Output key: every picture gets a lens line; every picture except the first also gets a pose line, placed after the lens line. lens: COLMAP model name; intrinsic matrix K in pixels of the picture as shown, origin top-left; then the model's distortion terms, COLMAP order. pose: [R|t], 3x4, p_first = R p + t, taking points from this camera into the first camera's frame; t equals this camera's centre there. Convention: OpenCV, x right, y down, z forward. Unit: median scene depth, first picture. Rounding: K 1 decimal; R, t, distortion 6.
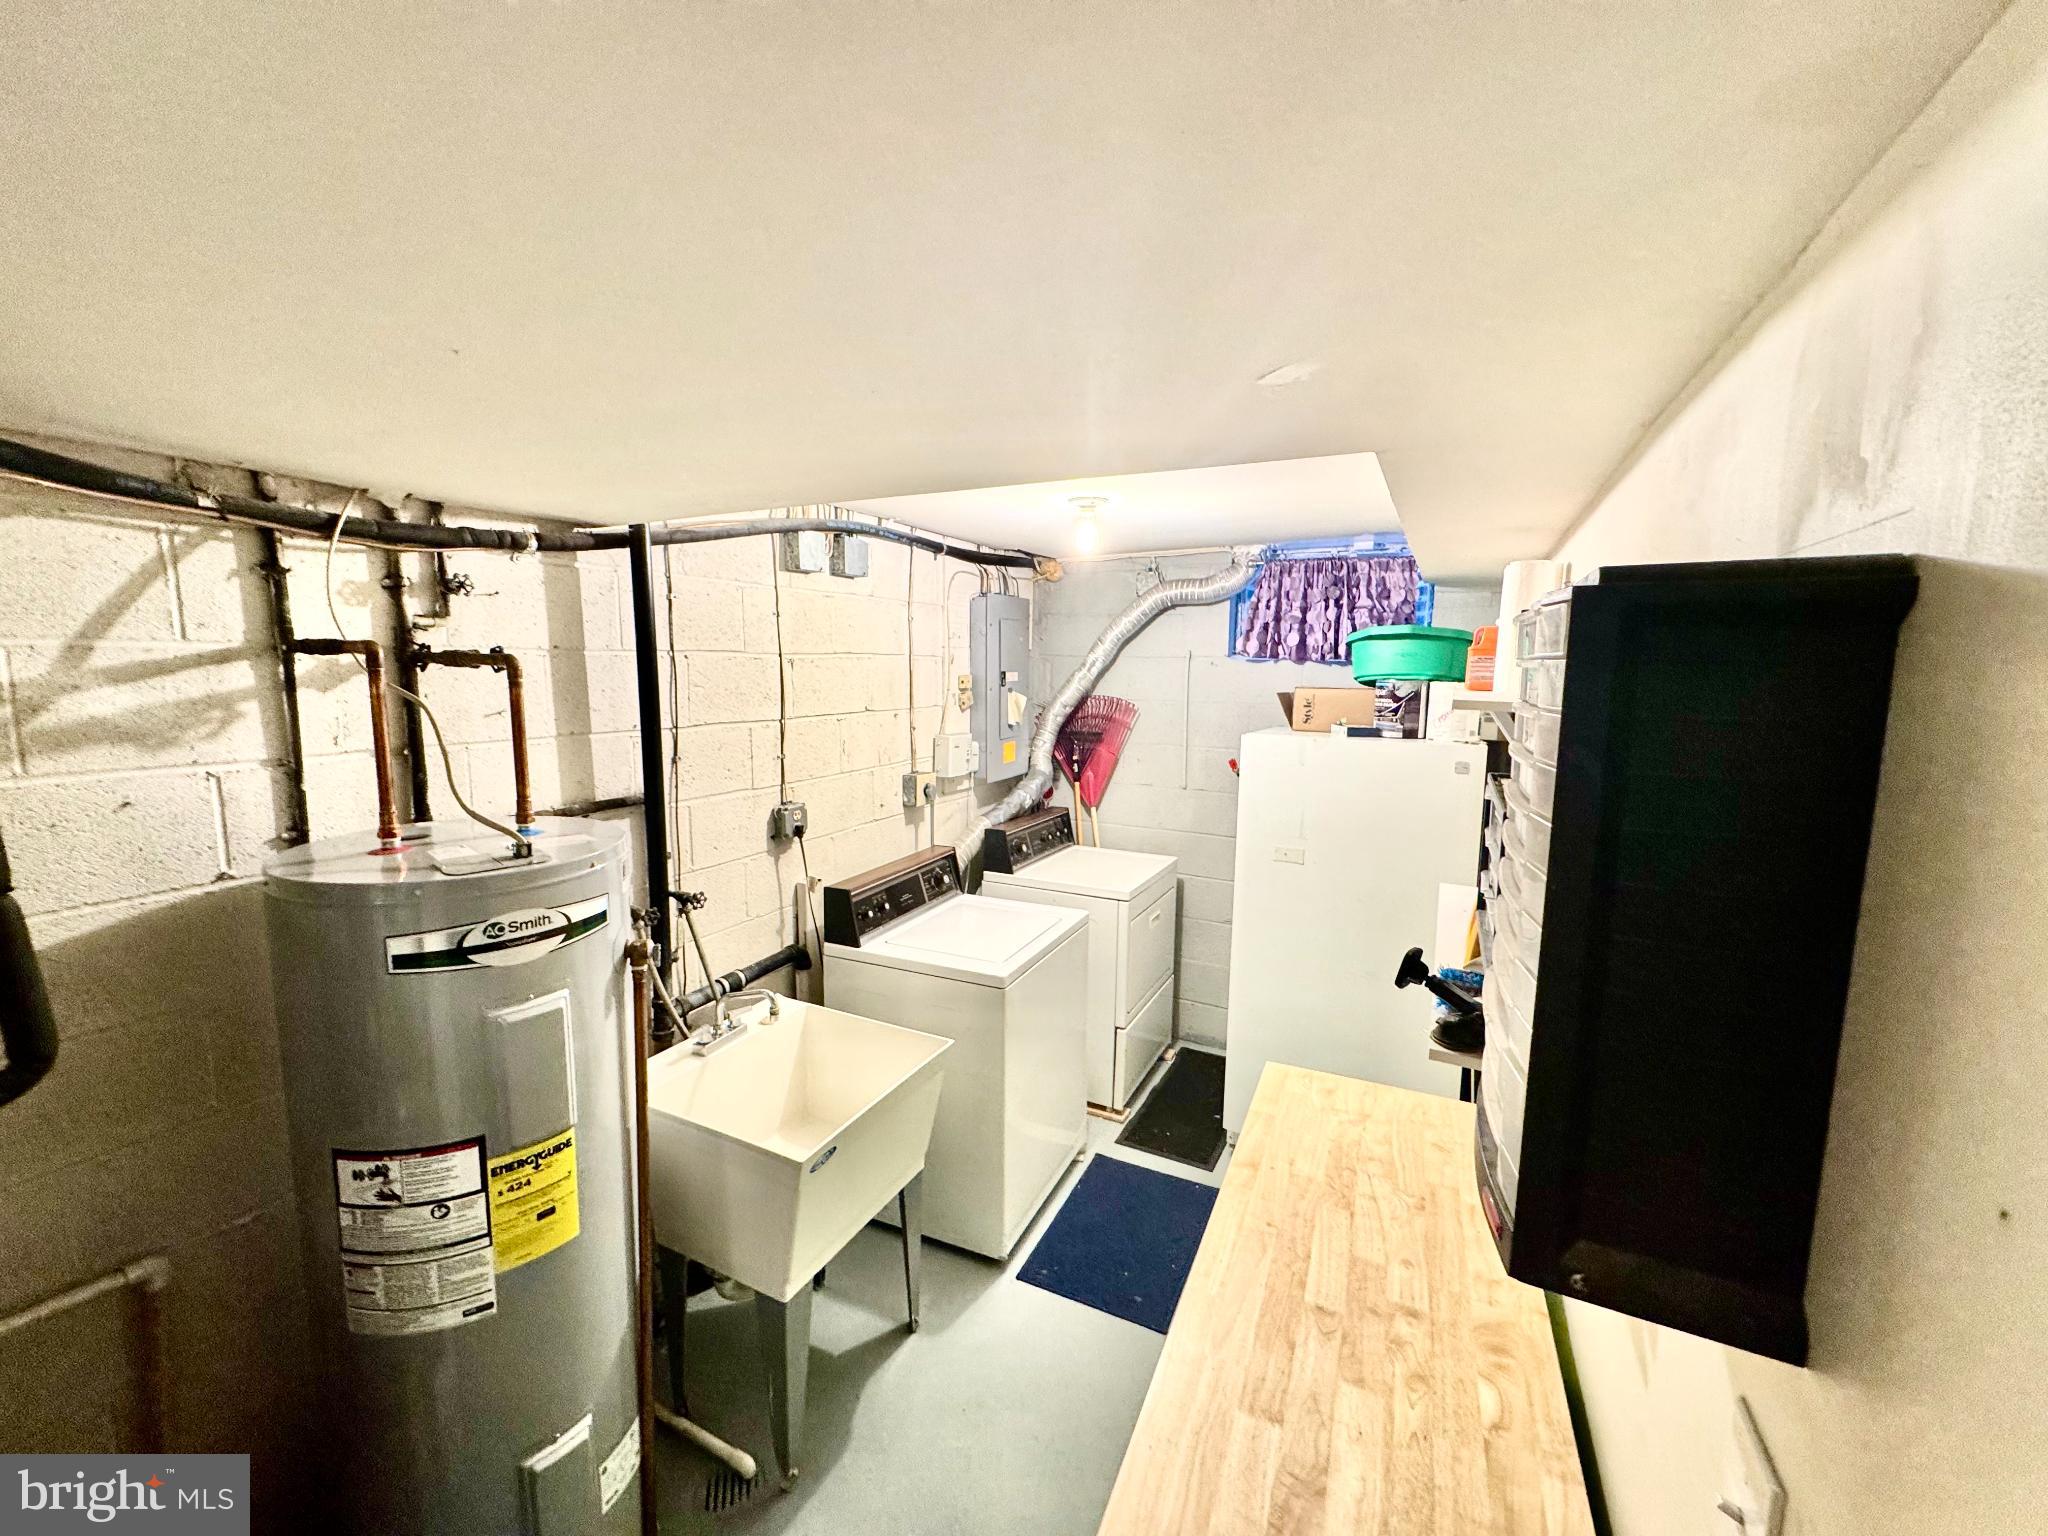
lens RADIAL K [[818.3, 0, 1022.7], [0, 818.3, 767.3], [0, 0, 1]] dist [-0.003567, 0.000809]
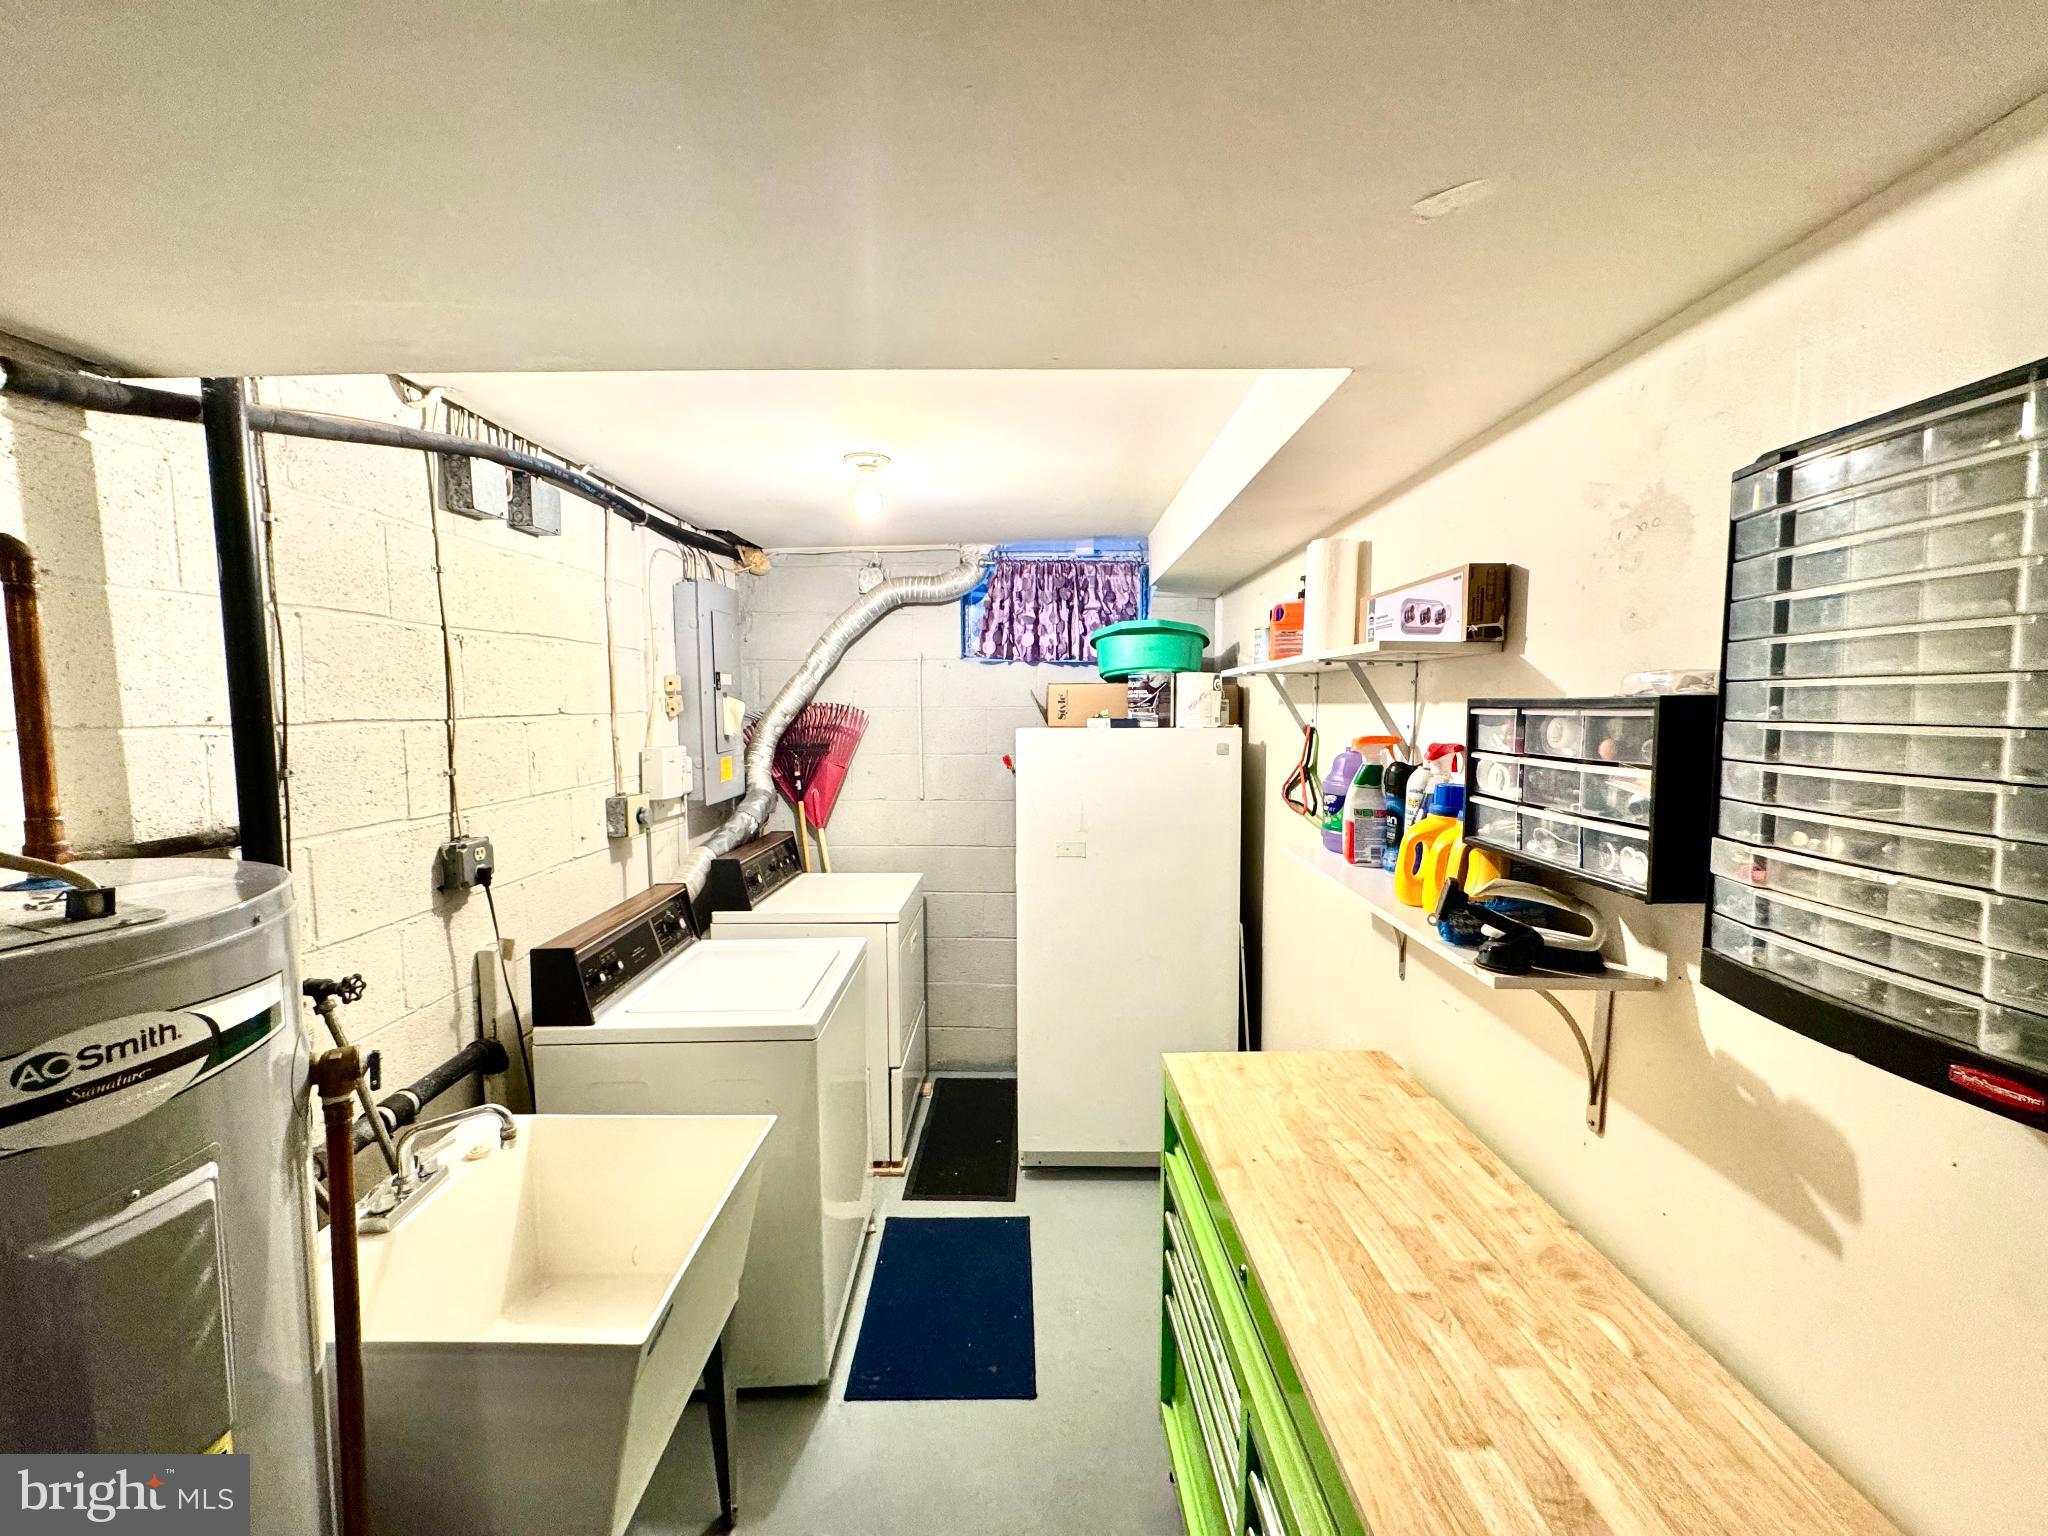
lens RADIAL K [[818.3, 0, 1017.5], [0, 818.3, 768.5], [0, 0, 1]] dist [-0.003567, 0.000809]
pose [[0.895084, -0.047829, 0.443324, -0.169346], [0.068468, 0.997182, -0.030656, 0.038493], [-0.440609, 0.057794, 0.895837, 0.156610]]
